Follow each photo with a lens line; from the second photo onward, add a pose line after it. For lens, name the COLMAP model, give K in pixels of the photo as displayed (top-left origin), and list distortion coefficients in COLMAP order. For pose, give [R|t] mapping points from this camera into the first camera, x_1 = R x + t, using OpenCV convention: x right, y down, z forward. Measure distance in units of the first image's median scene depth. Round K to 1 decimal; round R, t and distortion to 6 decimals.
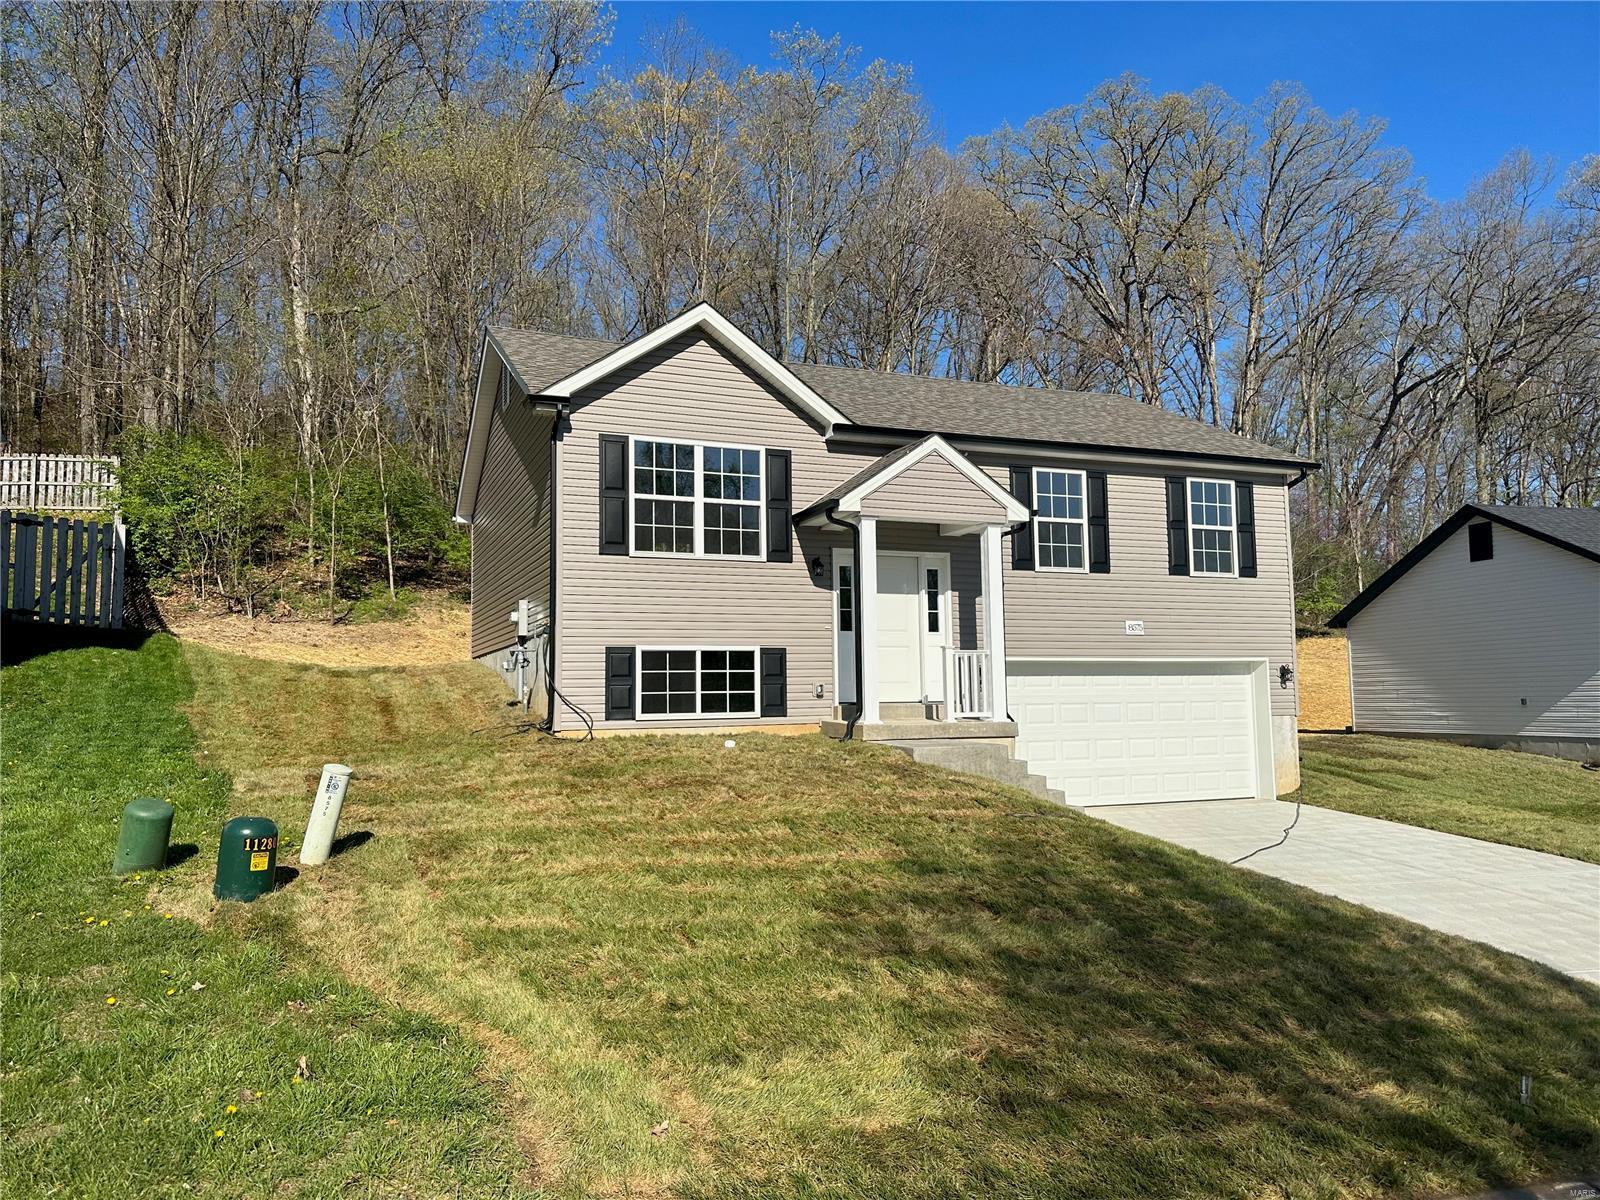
lens RADIAL K [[1087.3, 0, 800.0], [0, 1087.3, 600.0], [0, 0, 1]] dist [0.178964, -0.304232]
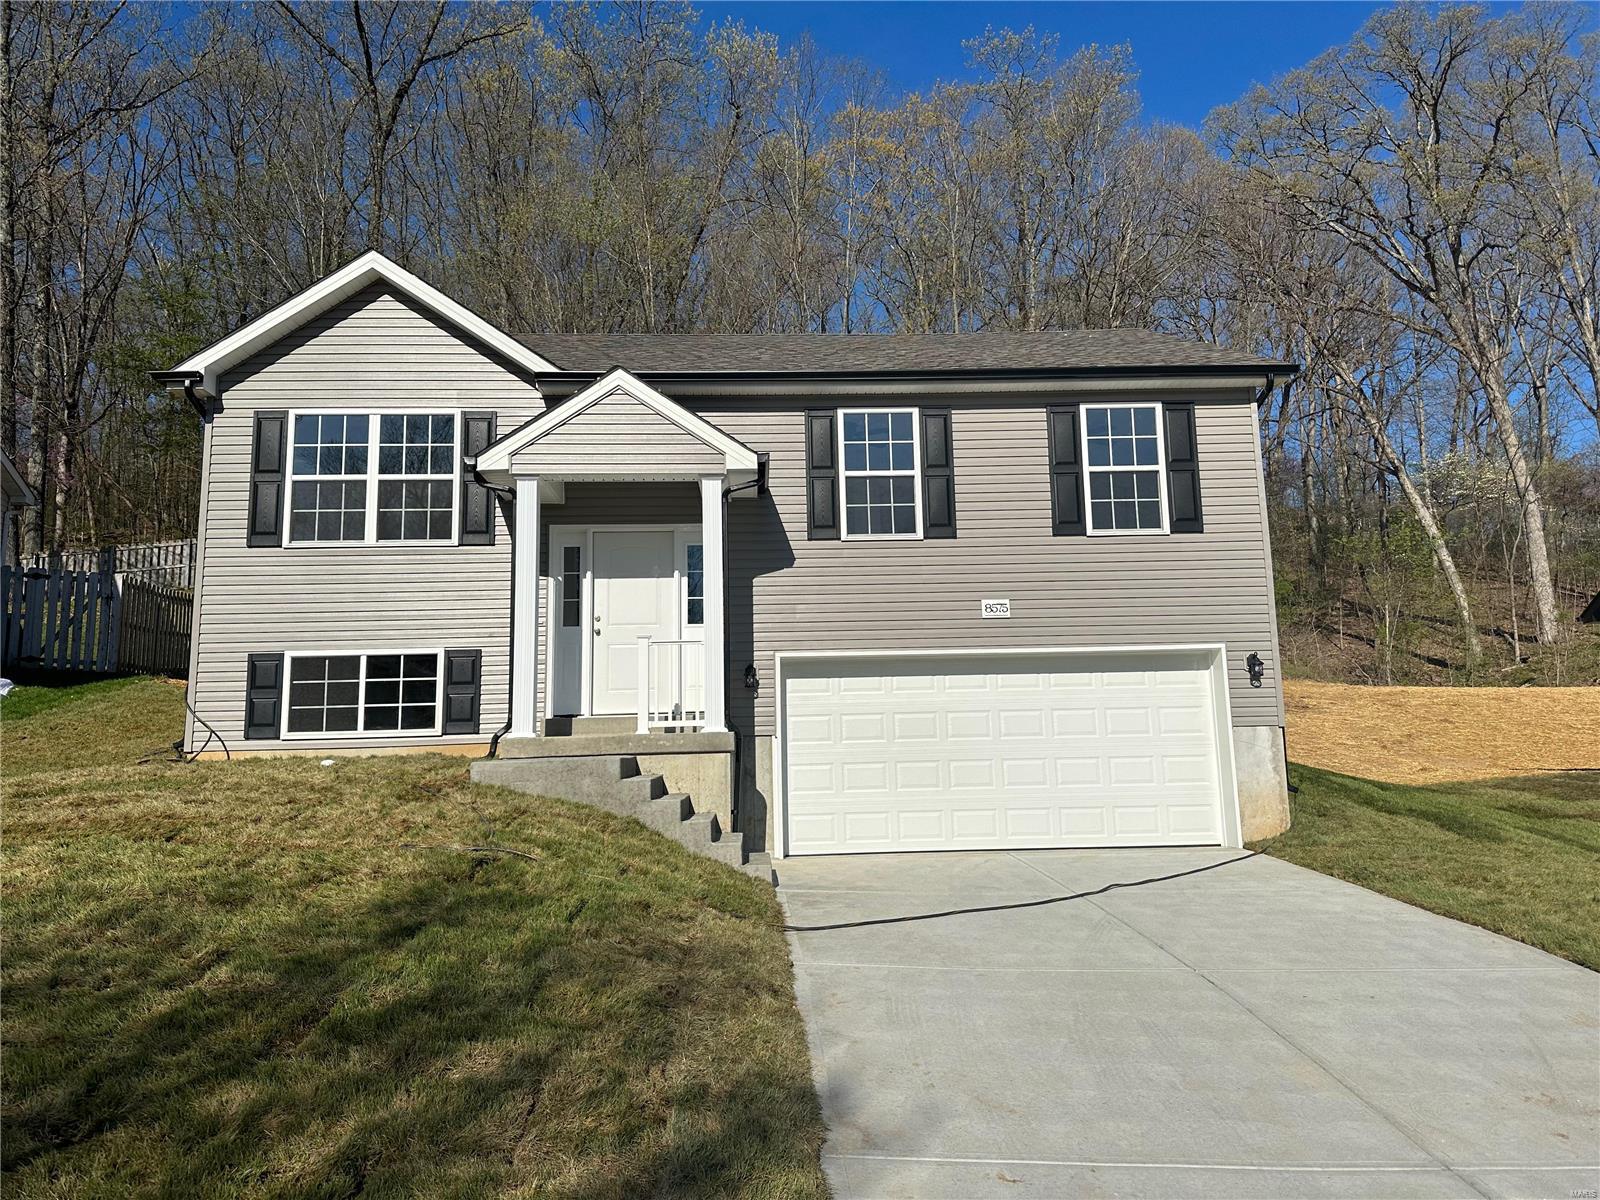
lens RADIAL K [[1087.3, 0, 800.0], [0, 1087.3, 600.0], [0, 0, 1]] dist [0.178964, -0.304232]
pose [[0.942749, -0.059678, -0.328121, 0.491815], [0.042355, 0.997318, -0.059696, 0.067461], [0.330803, 0.042381, 0.942748, 0.302304]]
